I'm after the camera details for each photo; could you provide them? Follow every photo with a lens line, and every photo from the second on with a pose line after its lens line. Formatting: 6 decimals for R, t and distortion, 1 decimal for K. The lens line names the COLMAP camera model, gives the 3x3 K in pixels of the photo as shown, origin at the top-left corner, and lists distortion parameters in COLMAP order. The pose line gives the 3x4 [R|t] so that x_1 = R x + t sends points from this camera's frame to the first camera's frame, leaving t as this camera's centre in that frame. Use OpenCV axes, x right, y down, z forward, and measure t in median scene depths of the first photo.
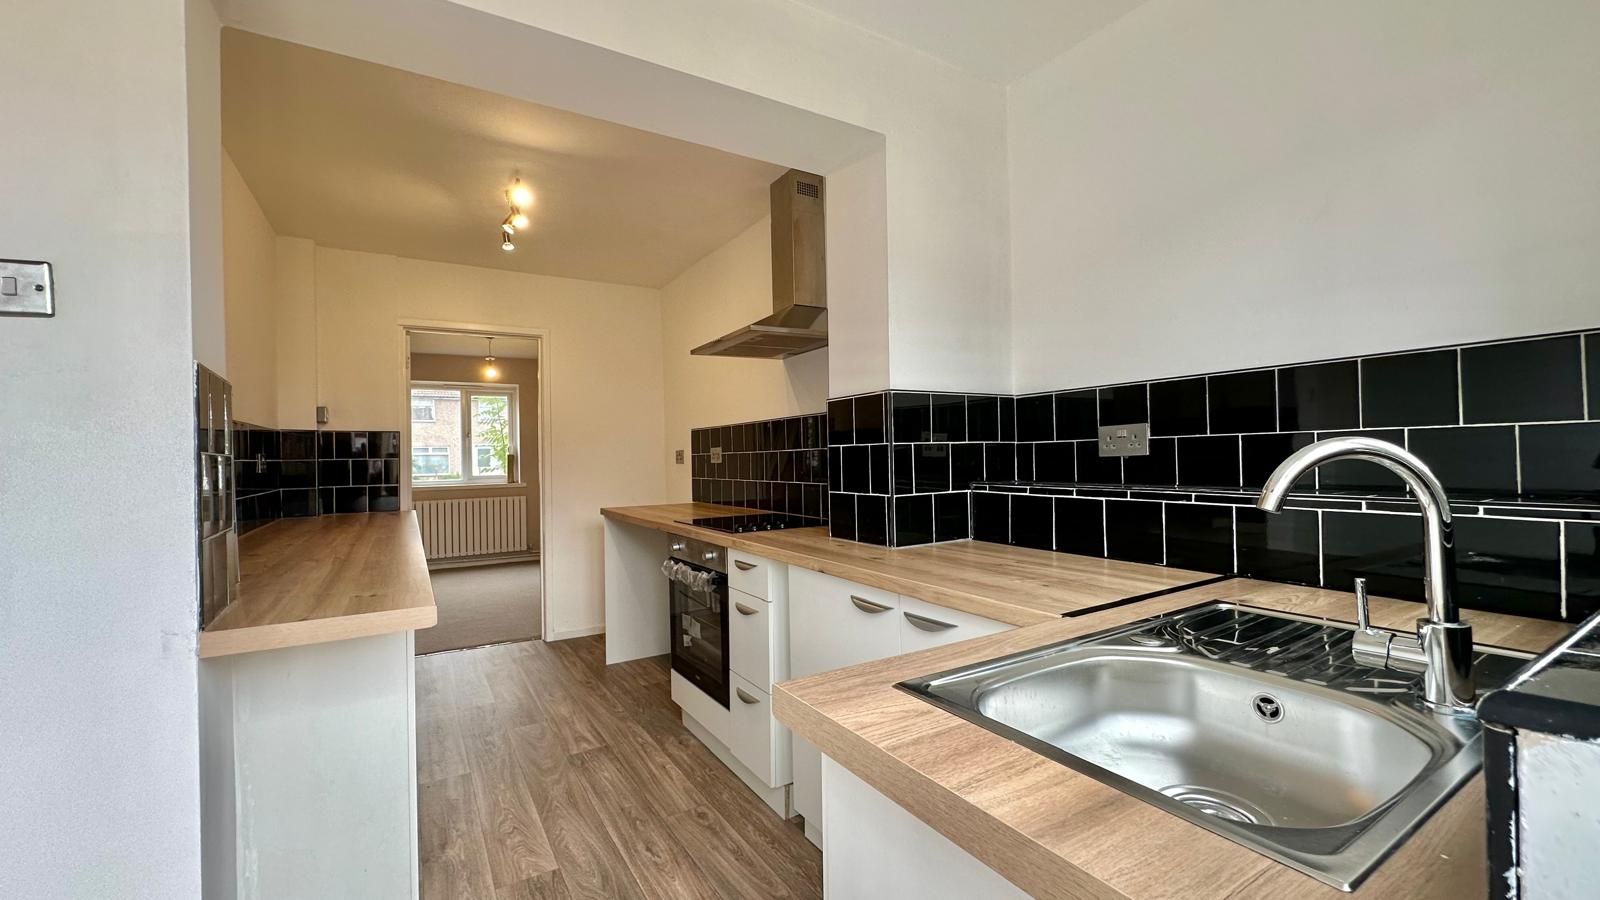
lens RADIAL K [[639.5, 0, 803.8], [0, 639.5, 453.8], [0, 0, 1]] dist [-0.006642, 0.000095]
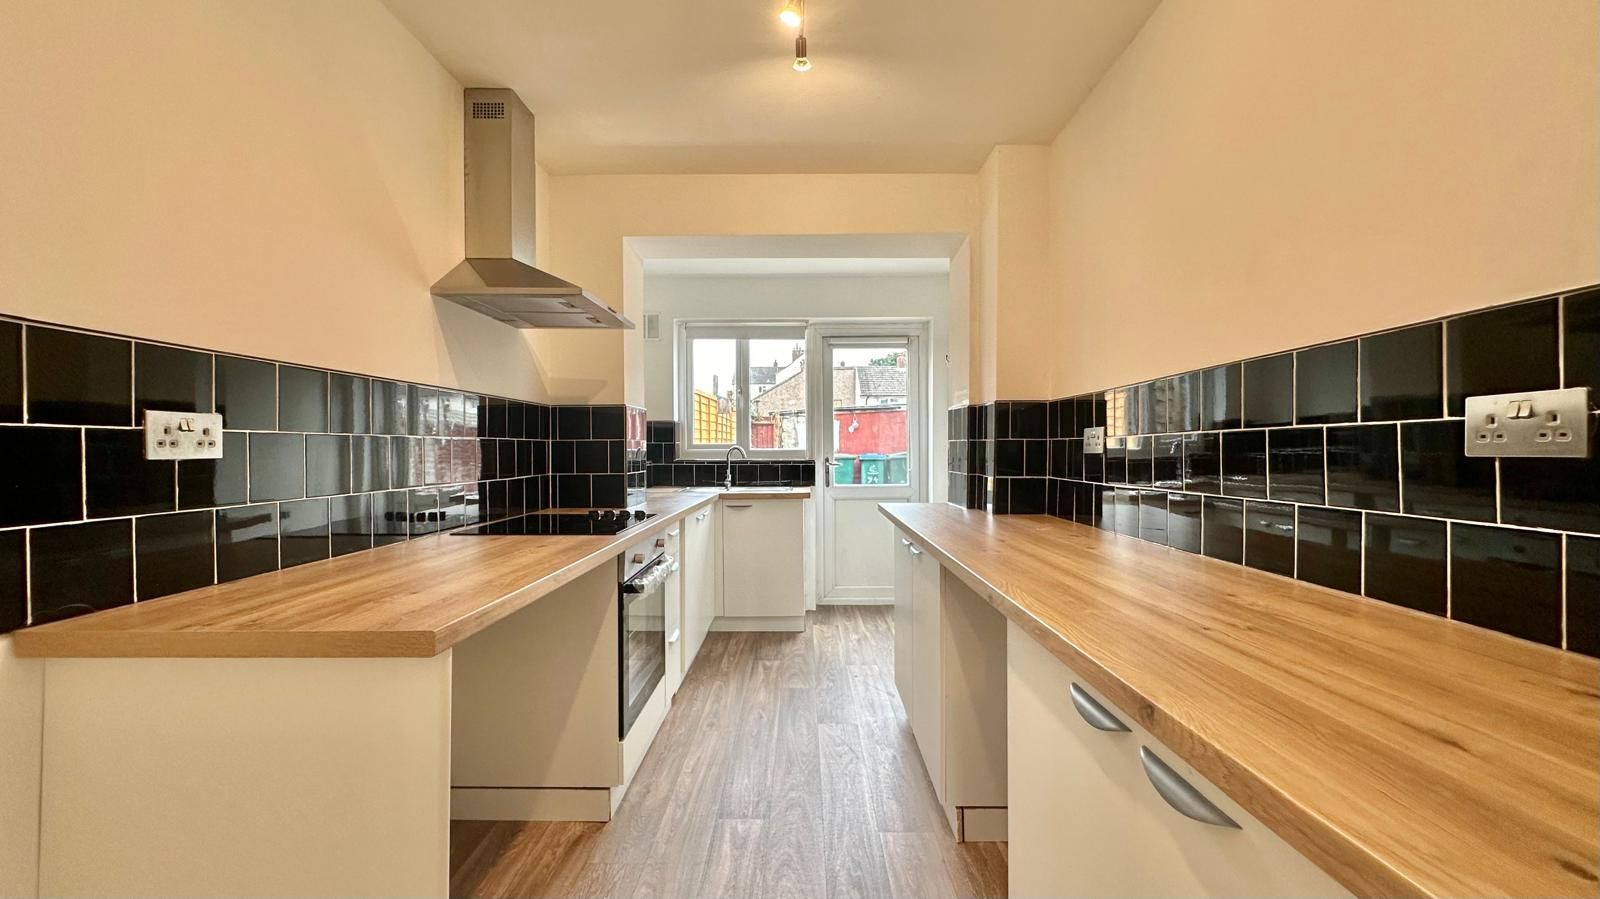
lens RADIAL K [[639.5, 0, 800.9], [0, 639.5, 451.0], [0, 0, 1]] dist [-0.006642, 0.000095]
pose [[-0.844780, 0.011808, 0.534984, -0.909098], [0.007606, 0.999920, -0.010058, 0.027030], [-0.535060, -0.004428, -0.844802, 1.798449]]
